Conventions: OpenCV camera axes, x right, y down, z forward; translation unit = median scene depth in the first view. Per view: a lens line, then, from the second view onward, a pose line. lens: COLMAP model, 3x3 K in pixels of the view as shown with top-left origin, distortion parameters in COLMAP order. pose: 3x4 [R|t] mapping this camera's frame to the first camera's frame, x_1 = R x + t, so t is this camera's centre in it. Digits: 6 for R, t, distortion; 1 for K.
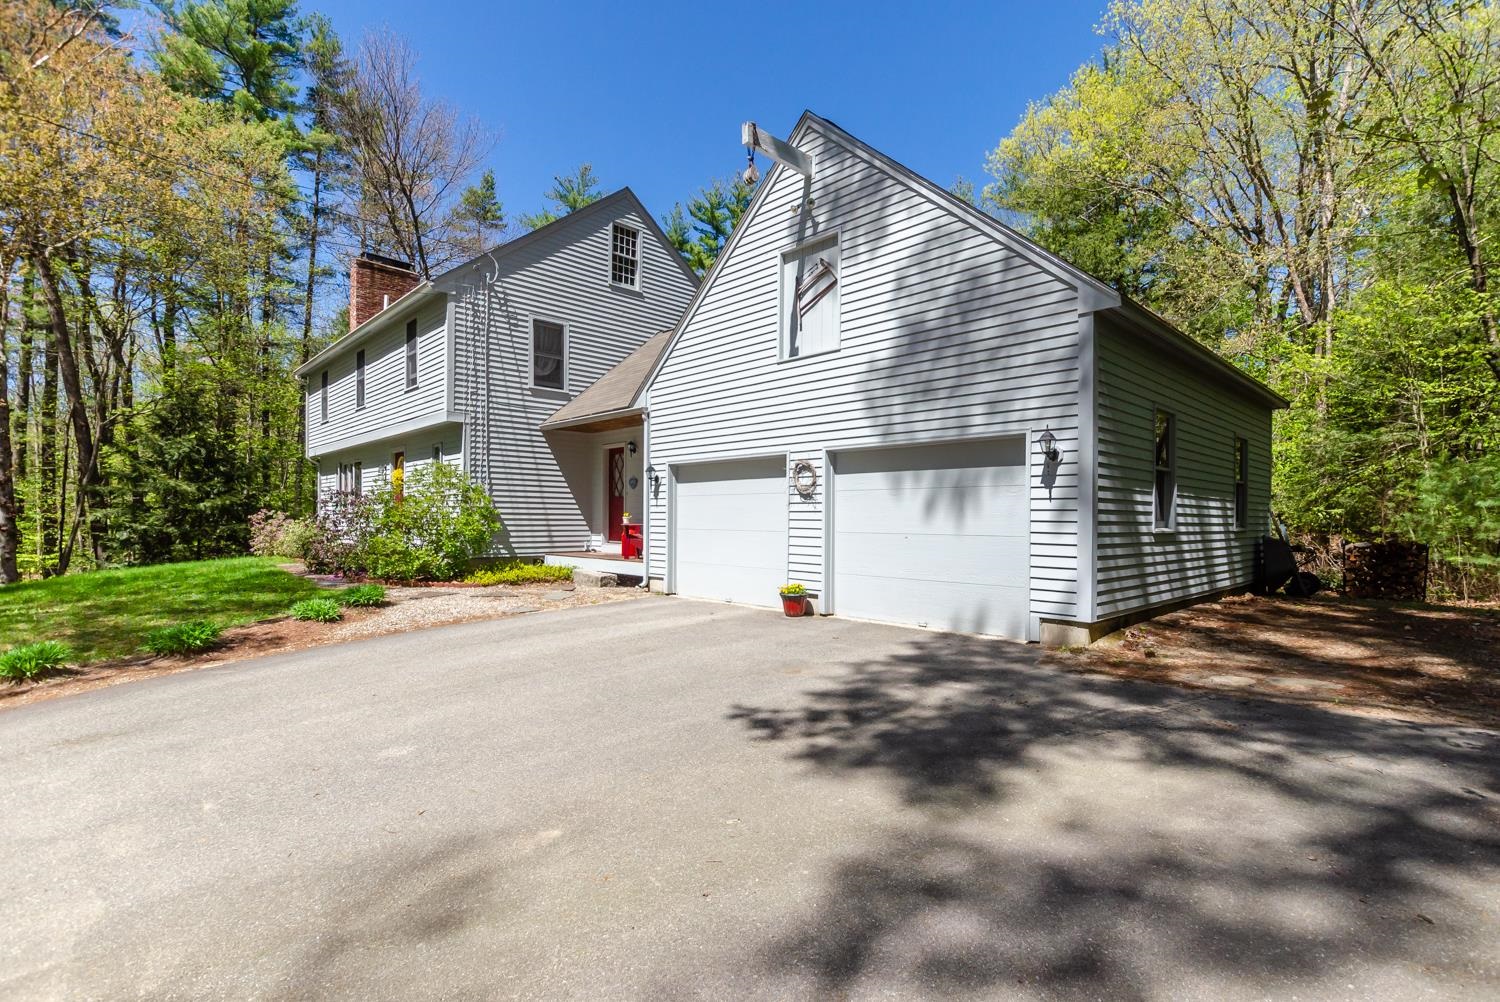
lens RADIAL K [[697.2, 0, 743.8], [0, 697.2, 519.4], [0, 0, 1]] dist [0.001515, 0.000106]
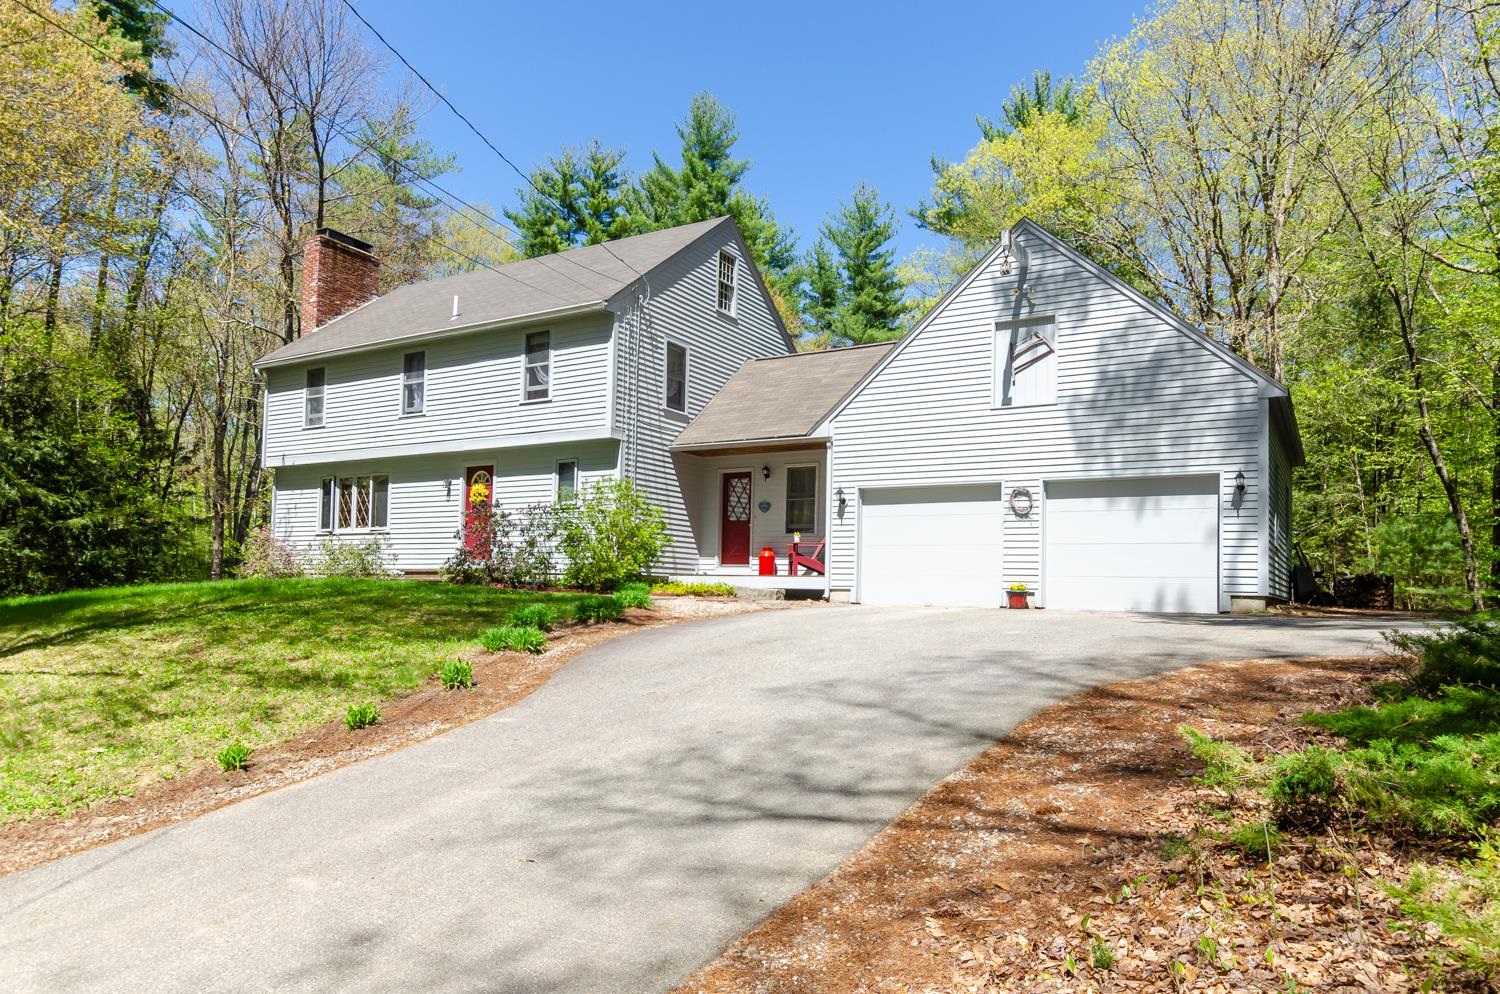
lens RADIAL K [[926.9, 0, 754.7], [0, 926.9, 560.4], [0, 0, 1]] dist [-0.006054, -0.000295]
pose [[0.967389, 0.024652, 0.252093, -0.625410], [-0.017456, 0.999375, -0.030740, 0.084139], [-0.252693, 0.025337, 0.967215, -0.392976]]
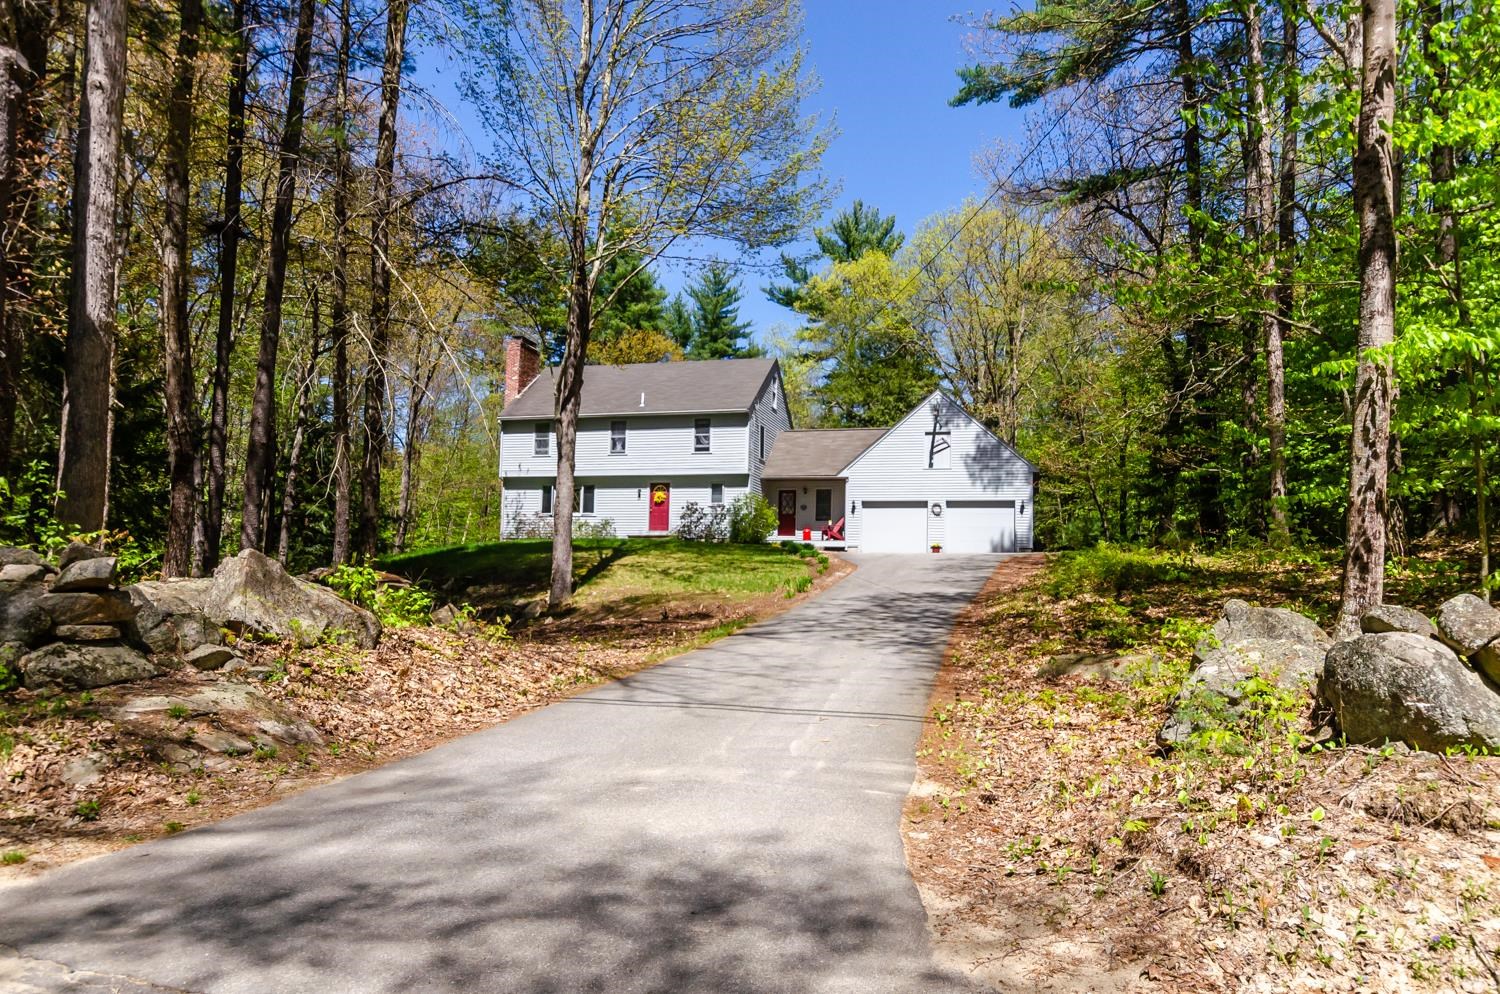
lens RADIAL K [[817.5, 0, 752.1], [0, 817.5, 555.2], [0, 0, 1]] dist [0.000000, -0.000034]
pose [[0.884442, 0.034127, 0.465401, -1.760589], [-0.023192, 0.999304, -0.029204, 0.205221], [-0.466074, 0.015036, 0.884618, -1.369789]]
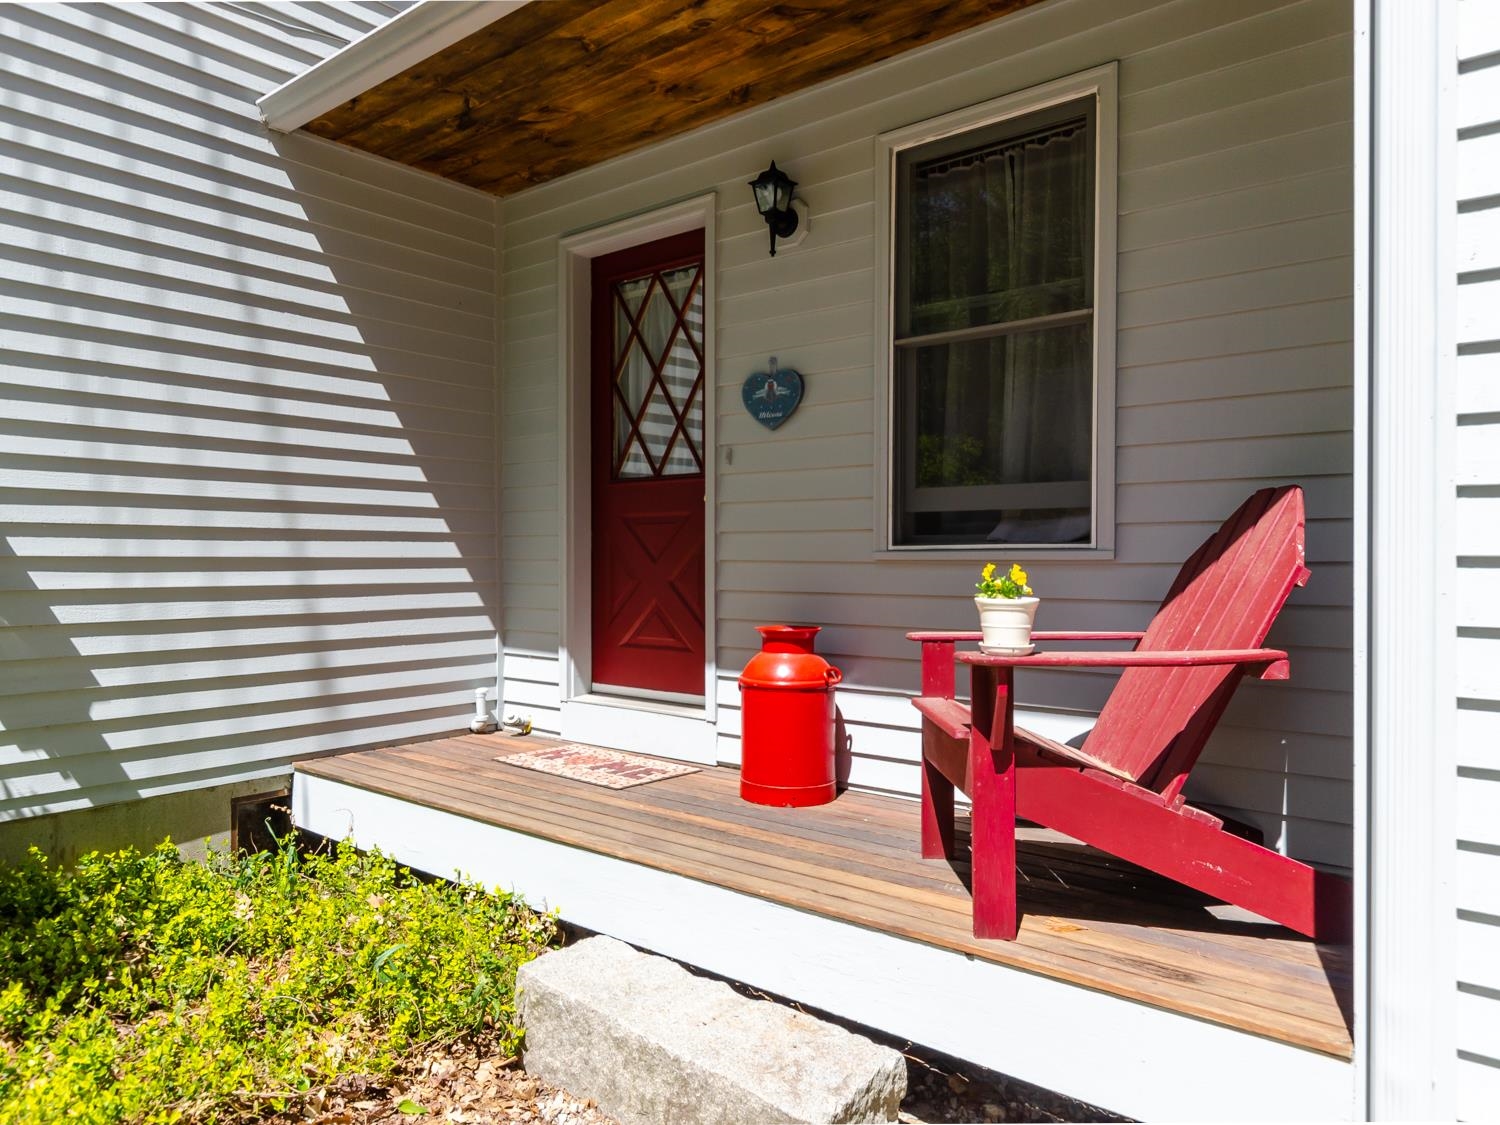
lens RADIAL K [[933.1, 0, 750.0], [0, 933.1, 562.5], [0, 0, 1]] dist [-0.000370, -0.000056]
pose [[0.985815, -0.008381, 0.167629, -0.250385], [0.007278, 0.999948, 0.007198, -0.010864], [-0.167681, -0.005875, 0.985824, 0.907999]]
